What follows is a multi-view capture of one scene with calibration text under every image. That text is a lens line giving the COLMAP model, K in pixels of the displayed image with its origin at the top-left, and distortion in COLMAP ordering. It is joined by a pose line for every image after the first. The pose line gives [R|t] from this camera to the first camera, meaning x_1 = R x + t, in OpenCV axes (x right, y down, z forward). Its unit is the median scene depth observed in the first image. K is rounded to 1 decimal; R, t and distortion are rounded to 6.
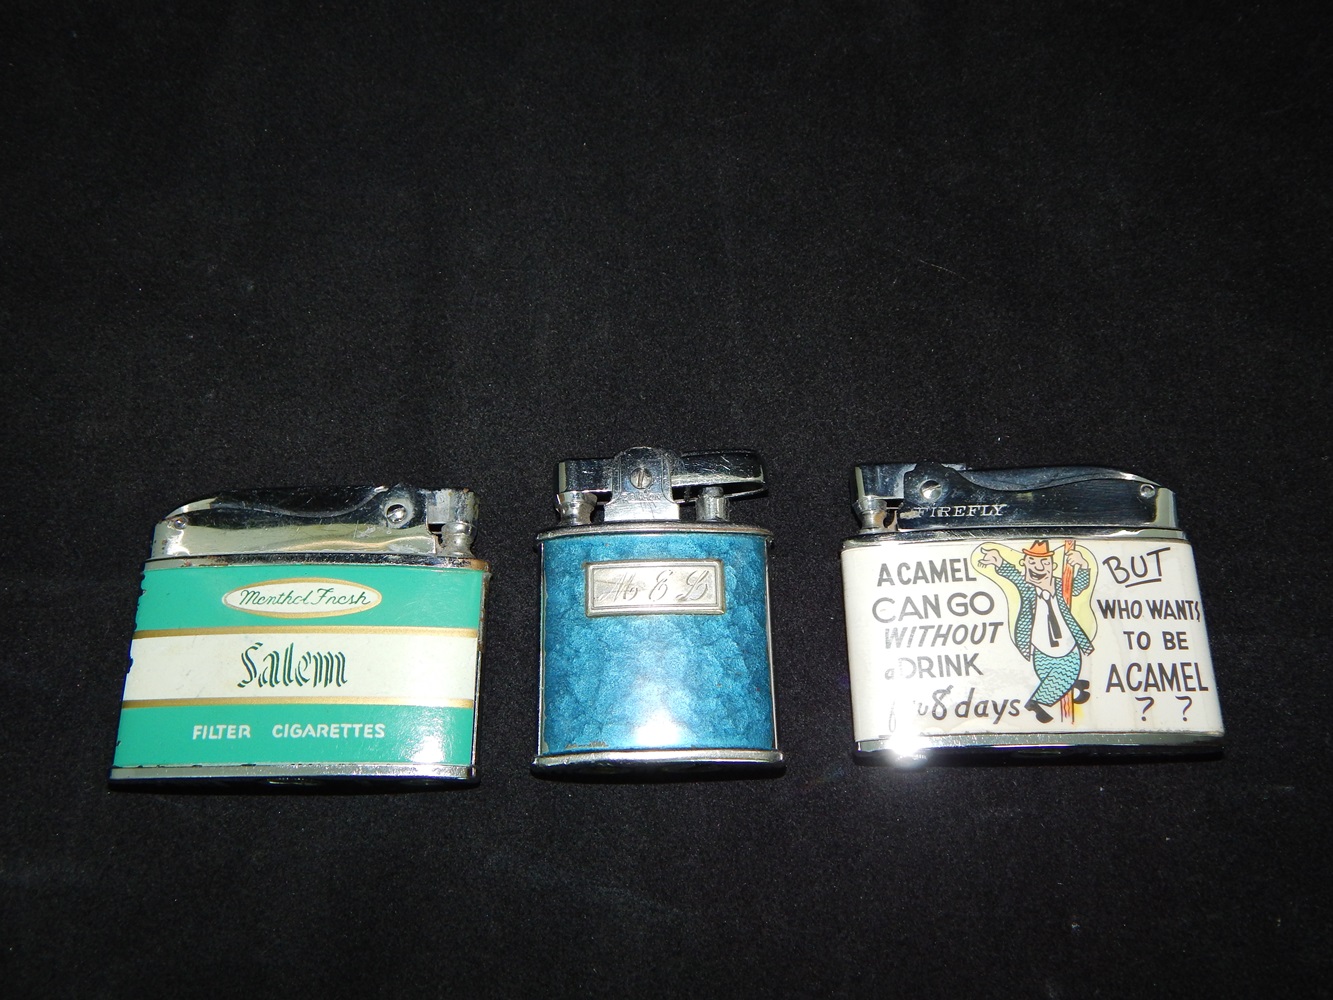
lens RADIAL K [[1264.9, 0, 666.8], [0, 1264.9, 494.8], [0, 0, 1]] dist [0.025940, 0.000000]
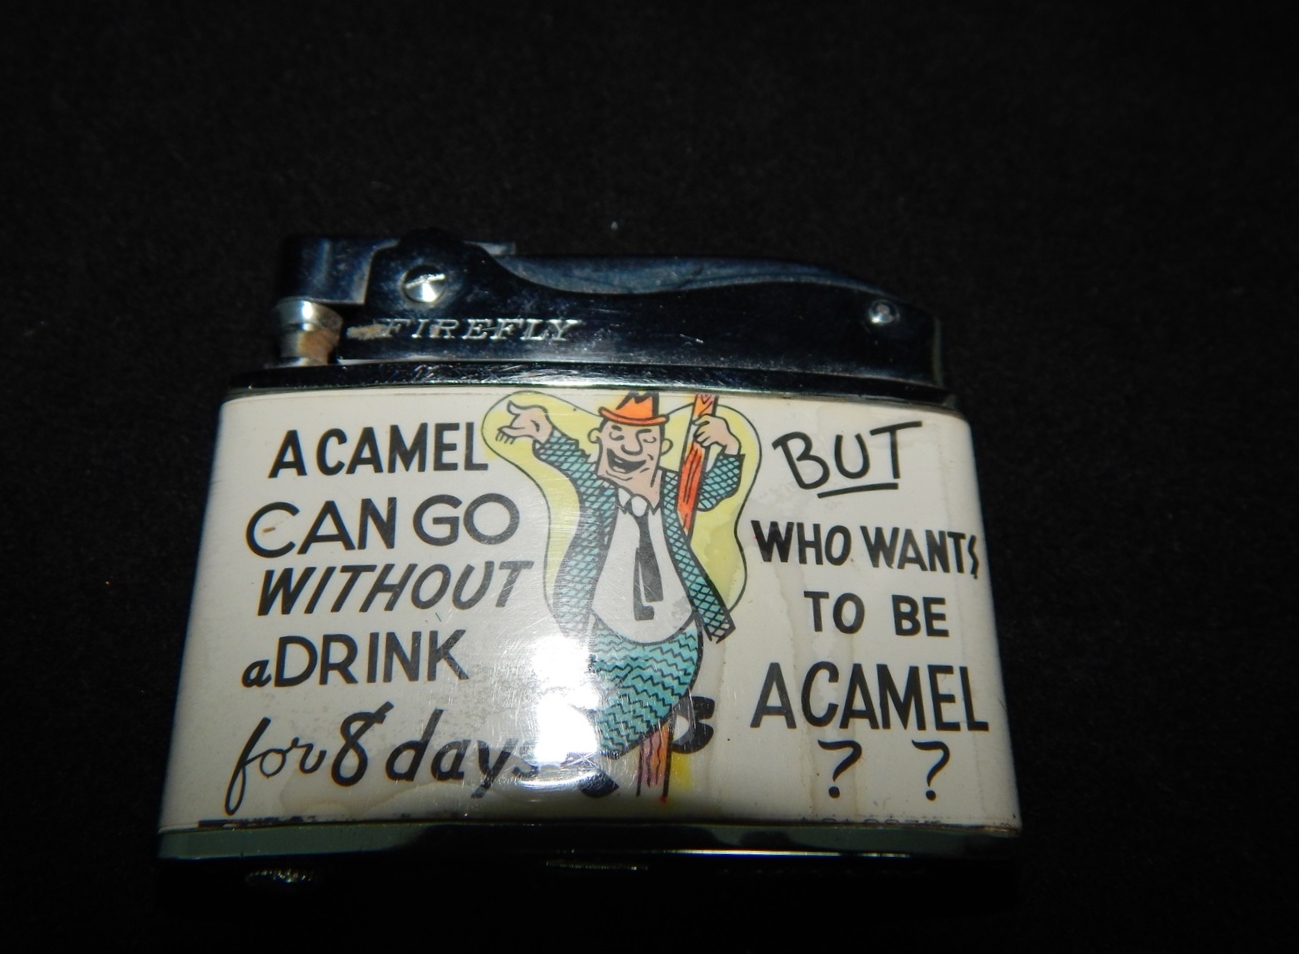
lens RADIAL K [[1262.4, 0, 645.1], [0, 1262.4, 480.0], [0, 0, 1]] dist [0.022781, 0.000000]
pose [[0.997765, 0.035874, 0.056383, 0.275790], [-0.032133, 0.997309, -0.065898, 0.098999], [-0.058595, 0.063939, 0.996232, 0.557708]]
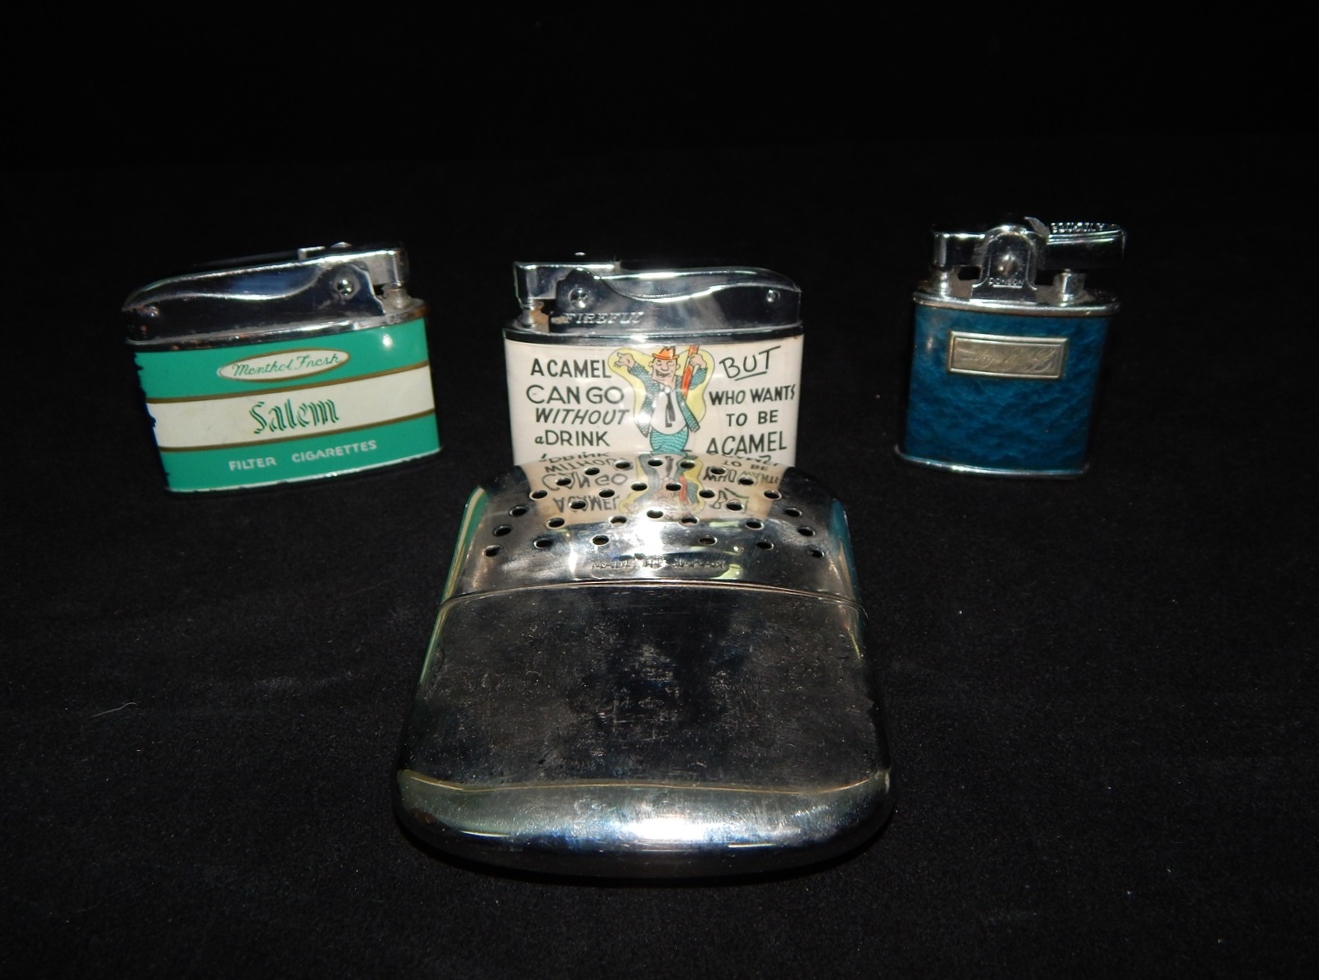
lens RADIAL K [[1251.6, 0, 655.8], [0, 1251.6, 487.9], [0, 0, 1]] dist [0.025940, 0.000000]
pose [[0.999800, 0.005818, 0.019121, 0.265532], [-0.018881, 0.588728, 0.808111, -0.833038], [-0.006556, -0.808310, 0.588720, 0.218413]]
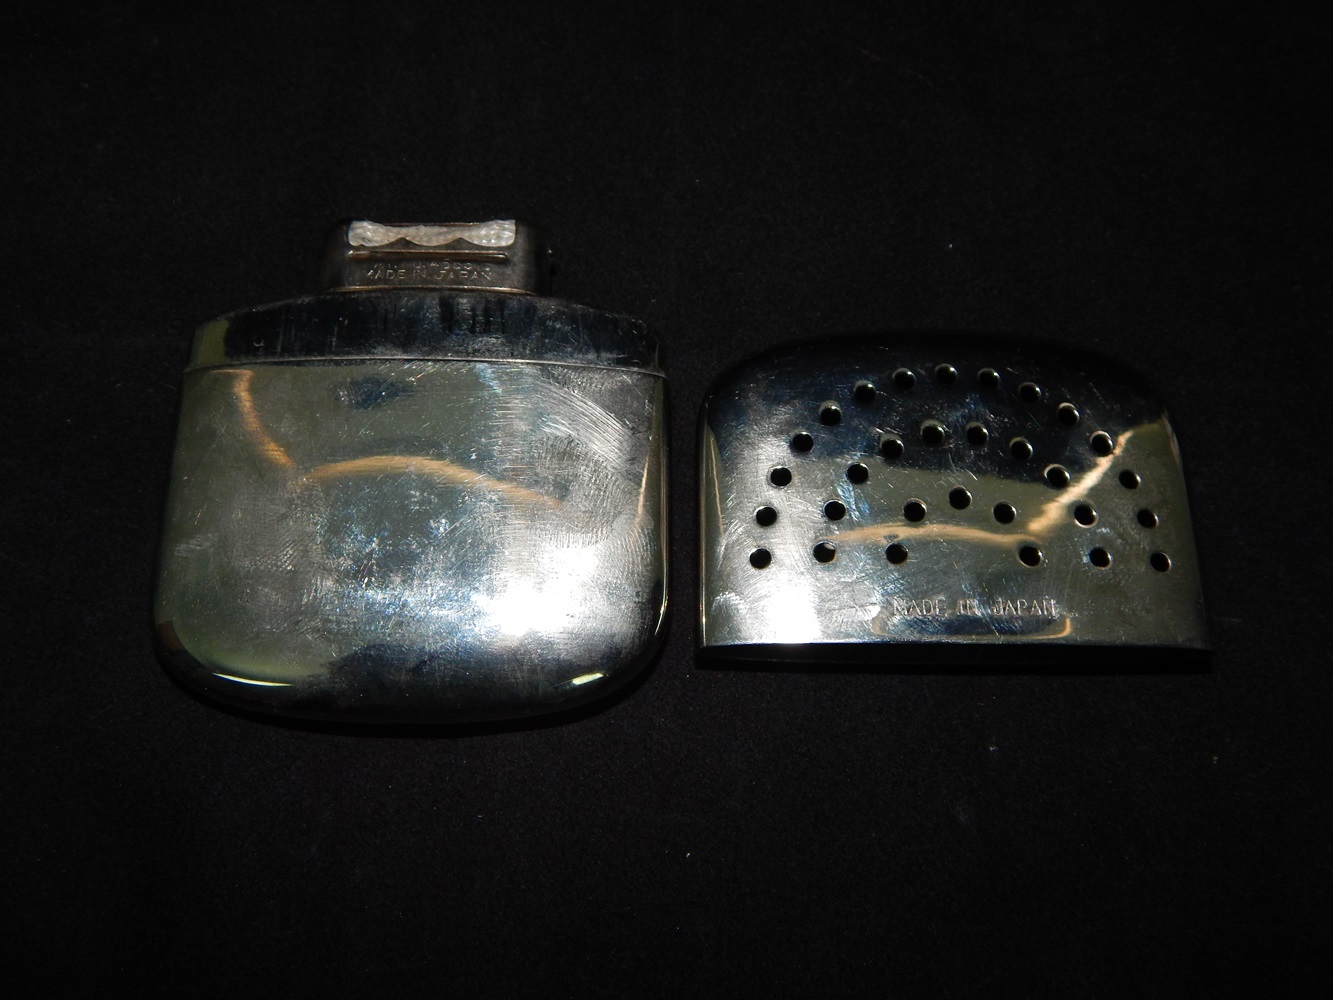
lens RADIAL K [[1264.9, 0, 666.6], [0, 1264.9, 498.4], [0, 0, 1]] dist [0.025940, 0.000000]
pose [[0.998189, 0.060054, 0.003591, 0.070011], [-0.060048, 0.998194, -0.001653, 0.170335], [-0.003684, 0.001435, 0.999992, 0.084006]]
